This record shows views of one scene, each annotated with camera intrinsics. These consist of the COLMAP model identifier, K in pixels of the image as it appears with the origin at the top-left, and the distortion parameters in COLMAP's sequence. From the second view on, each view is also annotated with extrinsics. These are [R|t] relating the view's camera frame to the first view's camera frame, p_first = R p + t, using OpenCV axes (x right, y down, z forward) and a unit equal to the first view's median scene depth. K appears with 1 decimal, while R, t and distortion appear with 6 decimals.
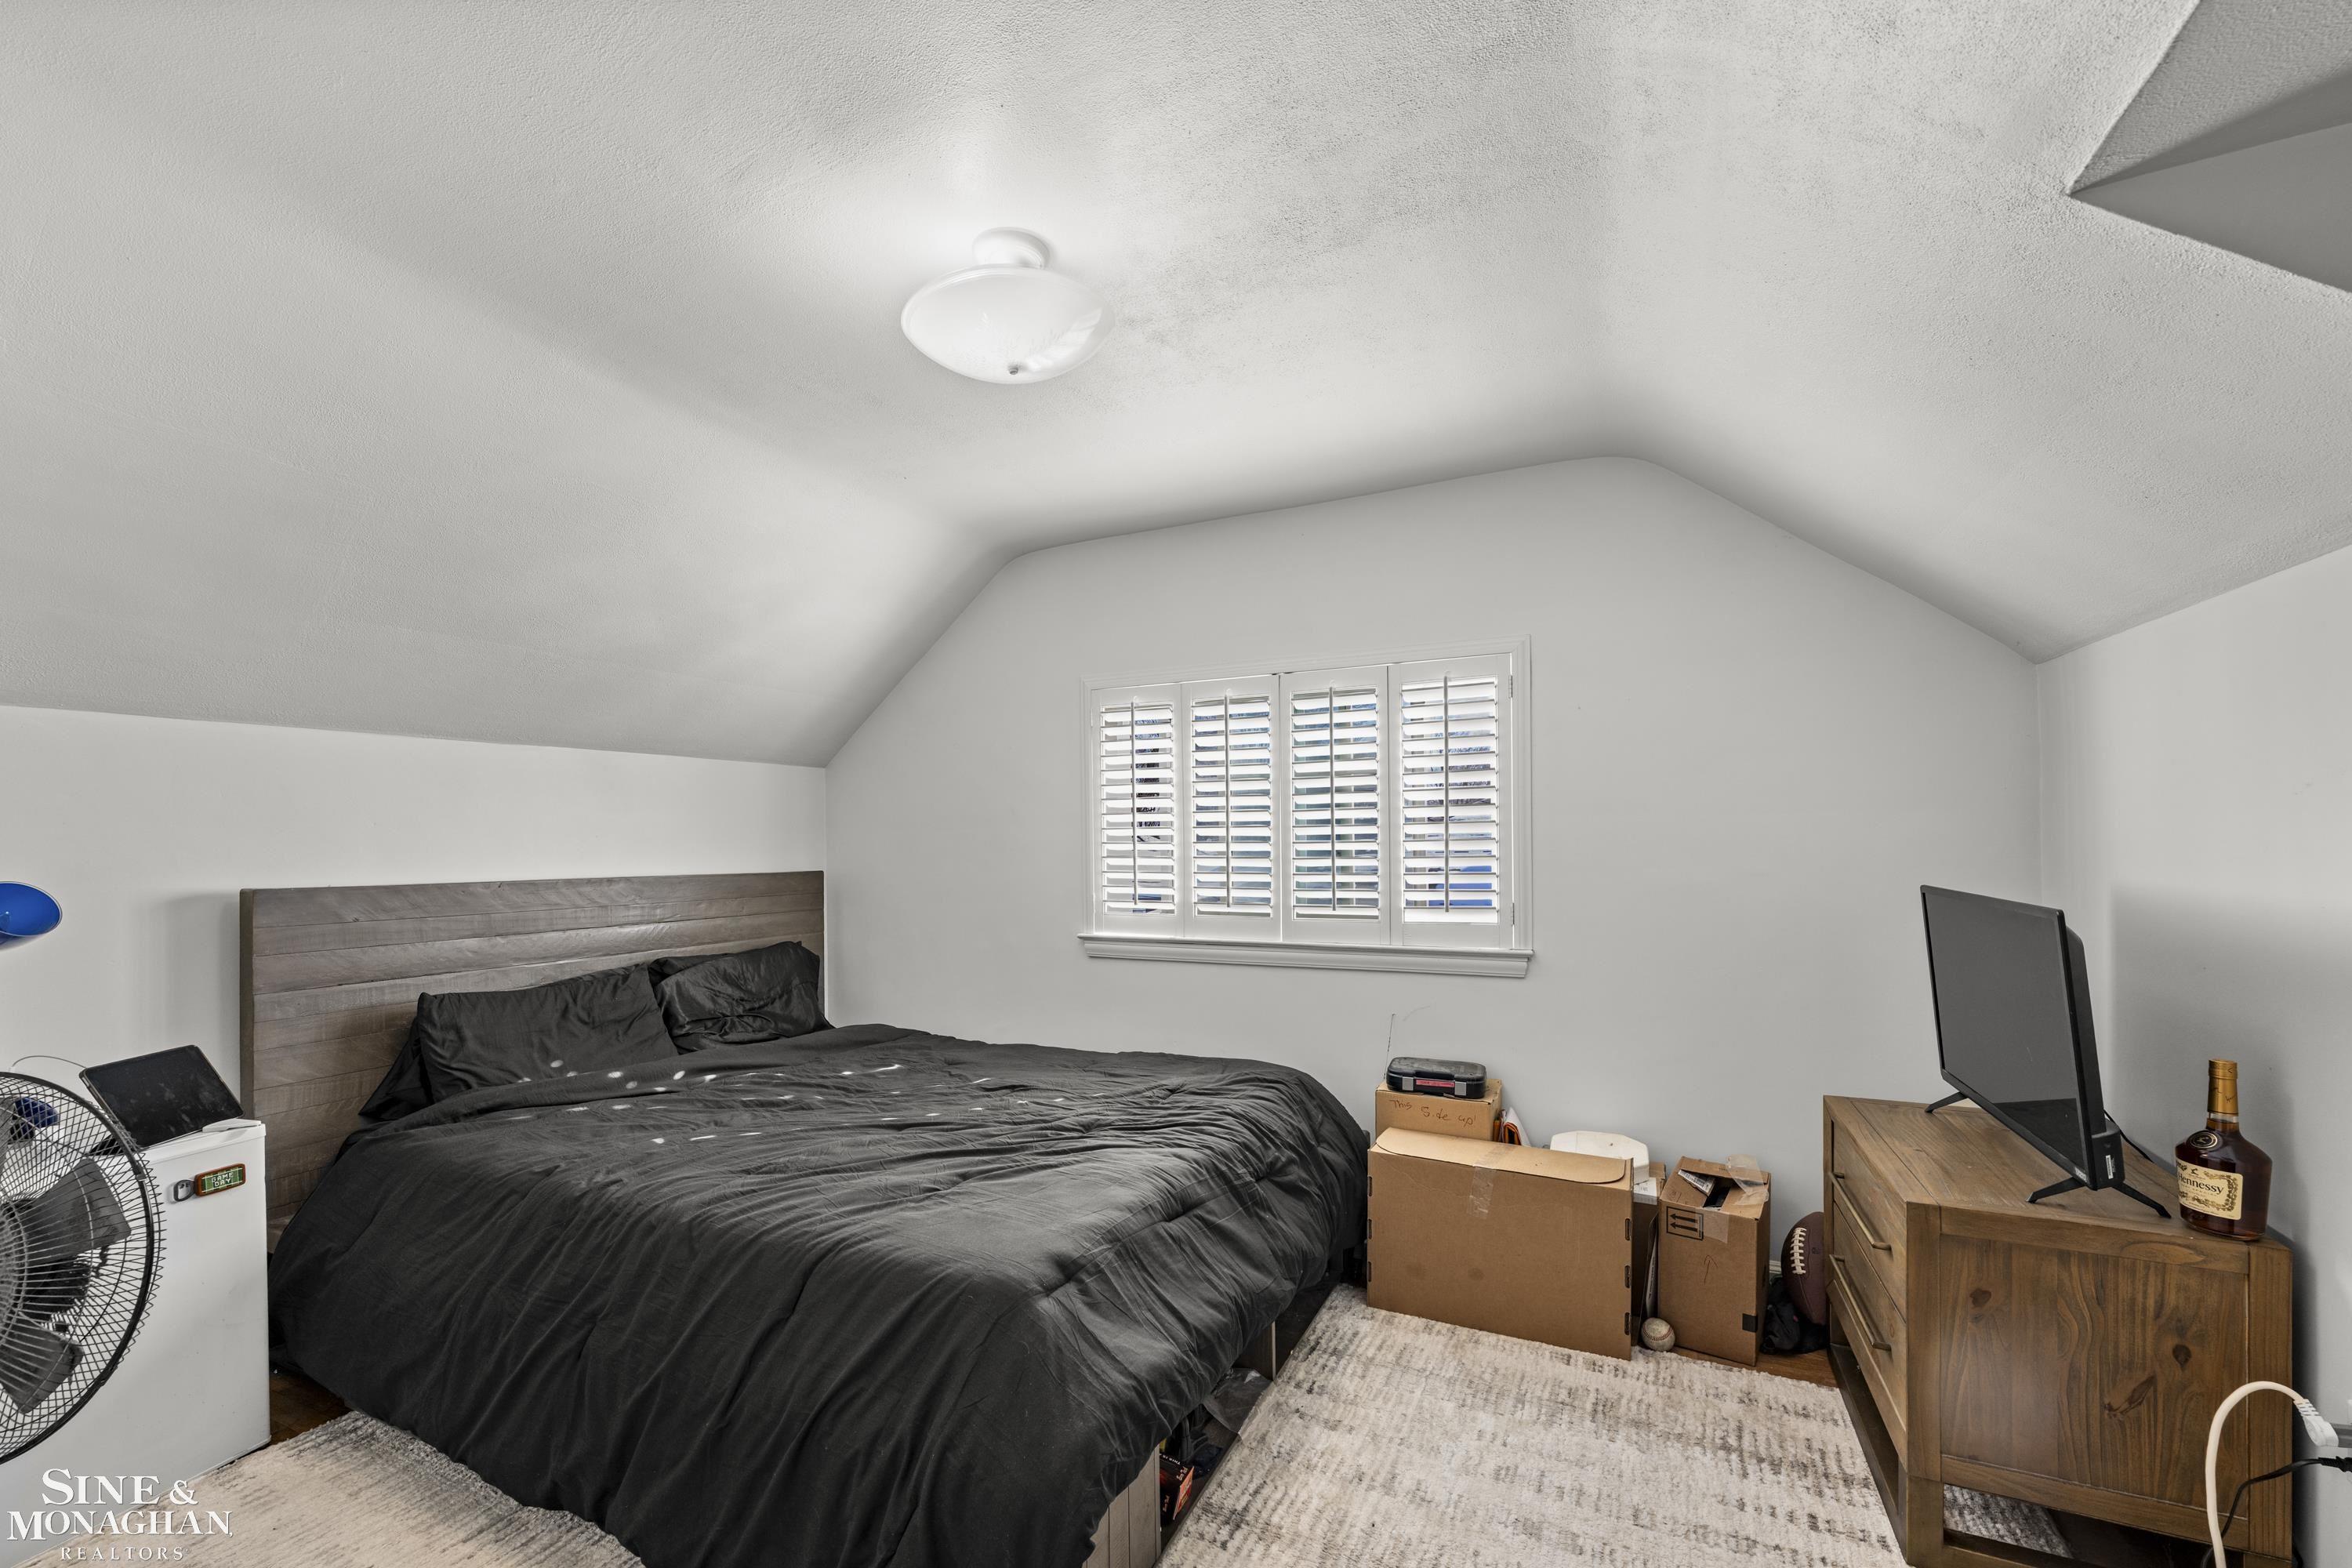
lens RADIAL K [[938.0, 0, 1176.1], [0, 938.0, 827.5], [0, 0, 1]] dist [-0.001313, -0.000077]
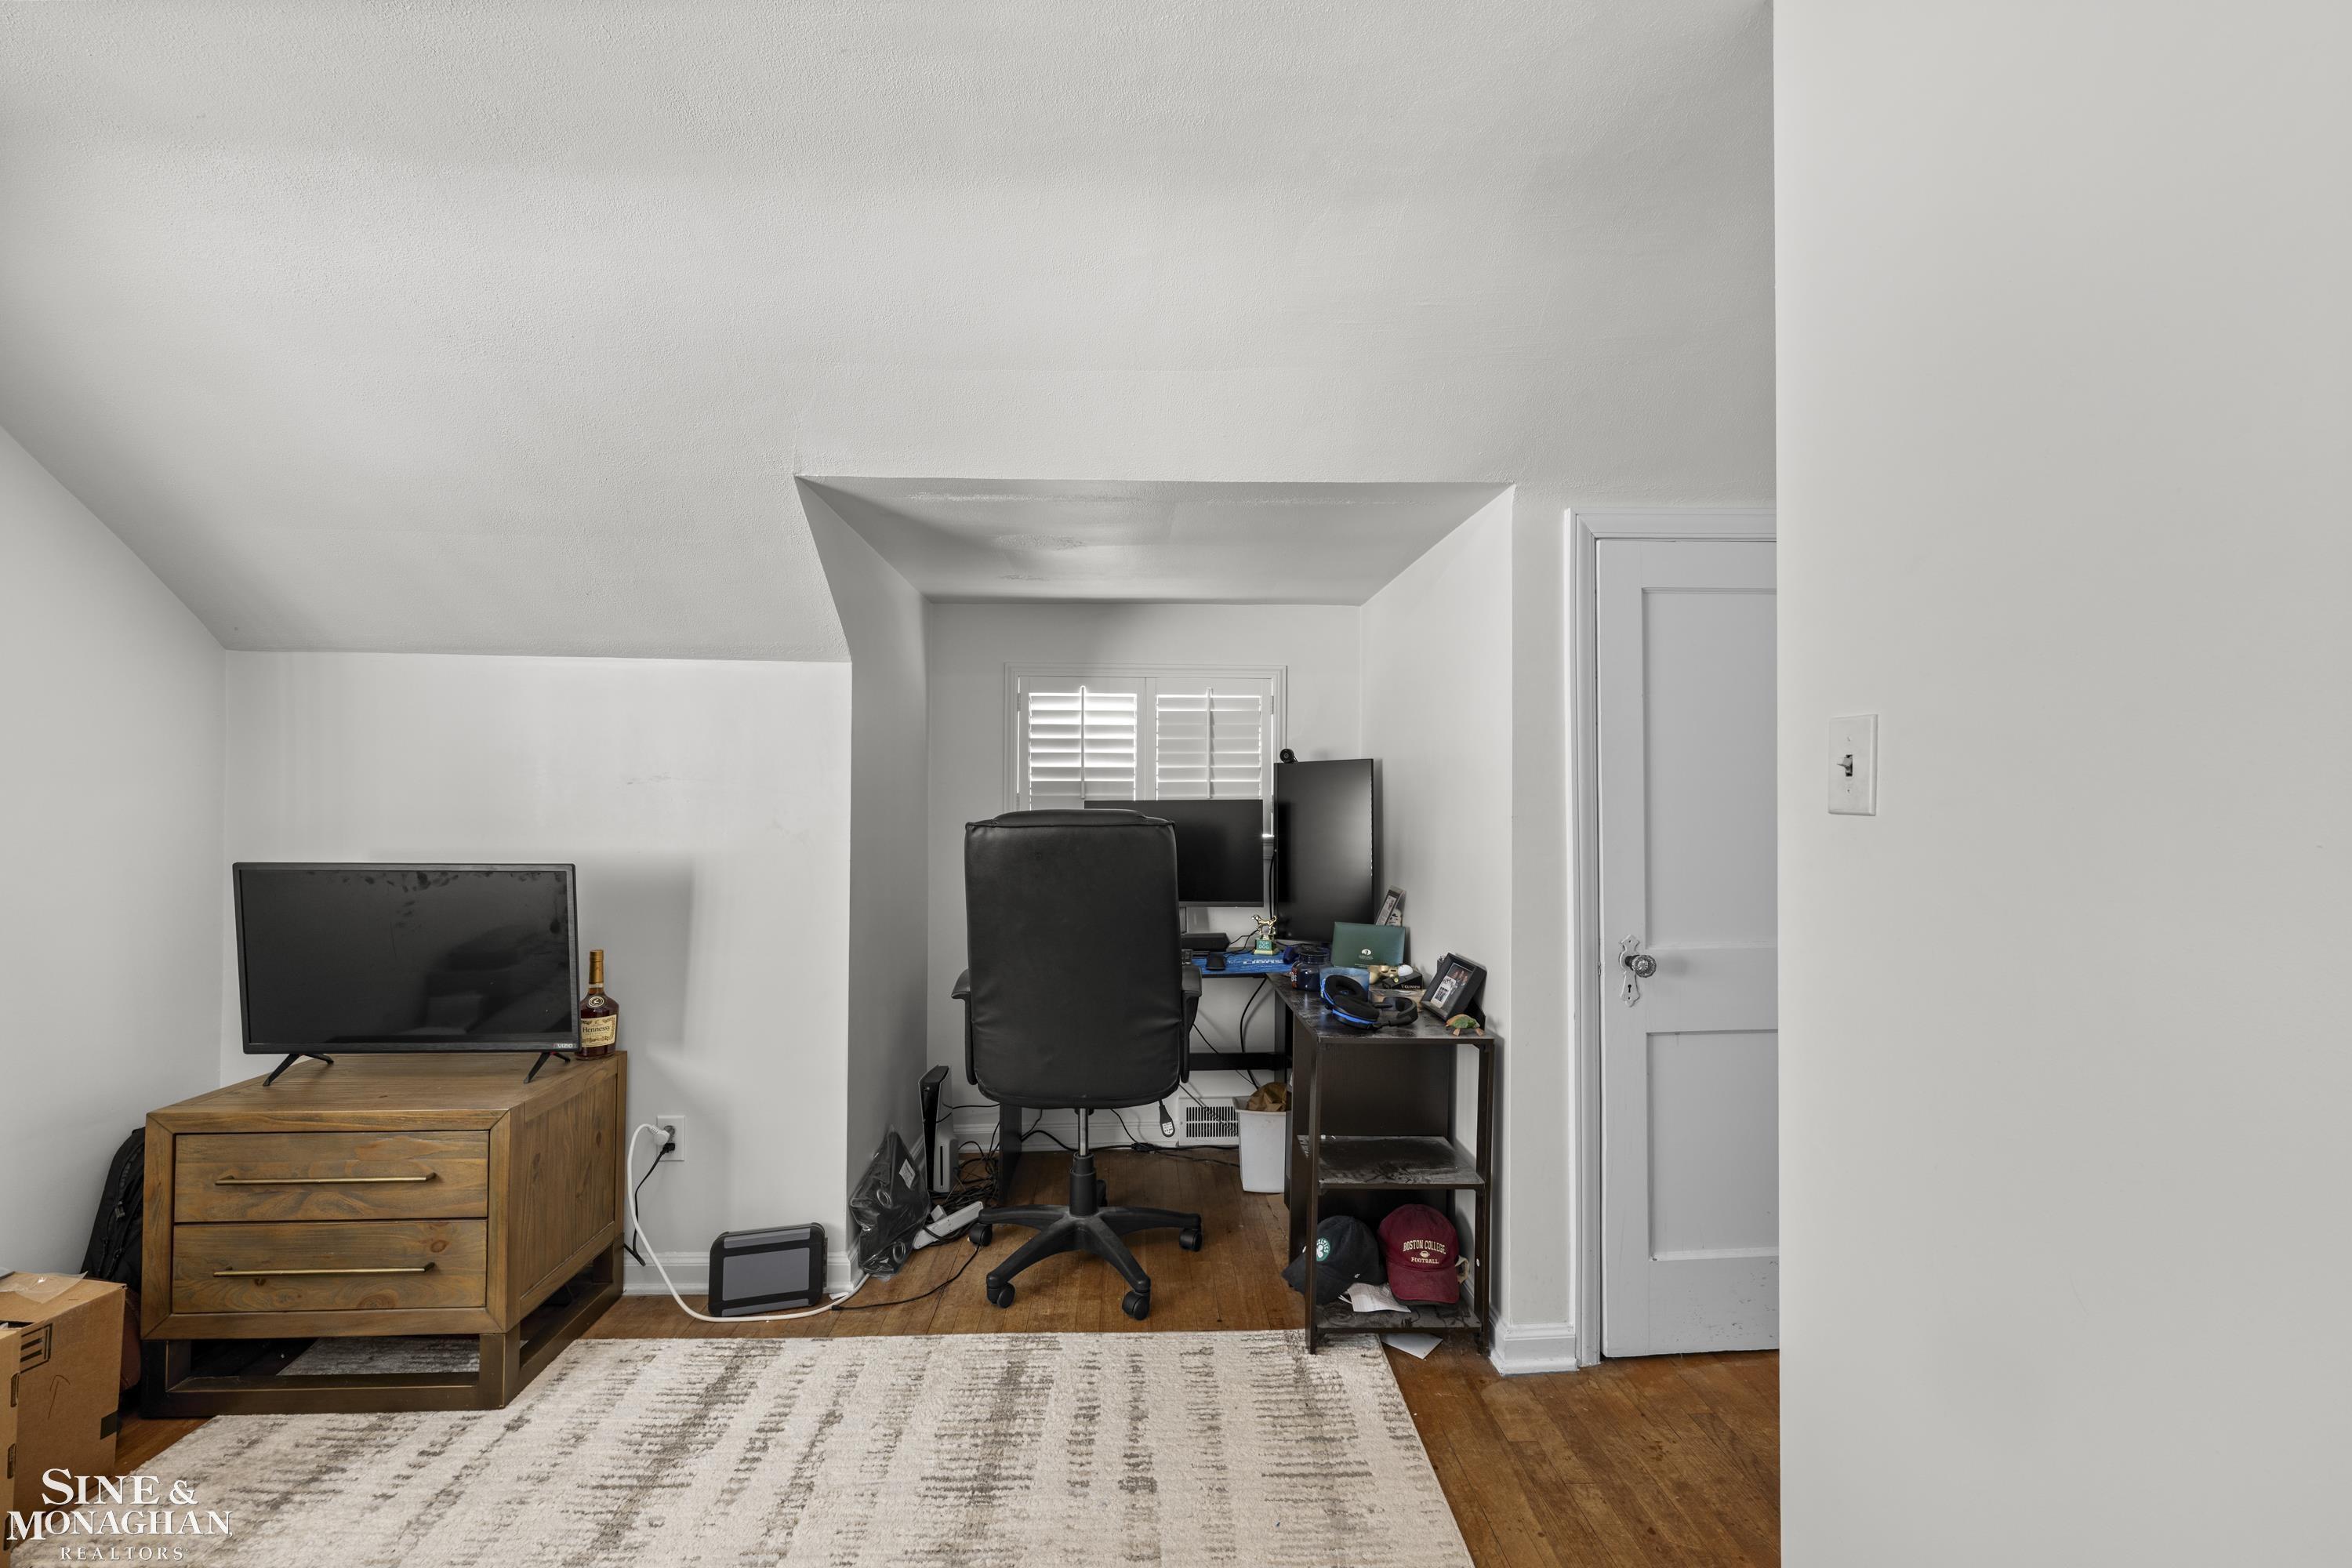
lens RADIAL K [[933.3, 0, 1171.8], [0, 933.3, 790.8], [0, 0, 1]] dist [0.000975, 0.000117]
pose [[-0.461378, 0.021118, 0.886952, -0.769641], [-0.009776, 0.999535, -0.028884, 0.011760], [-0.887150, -0.021997, -0.460957, 0.868959]]
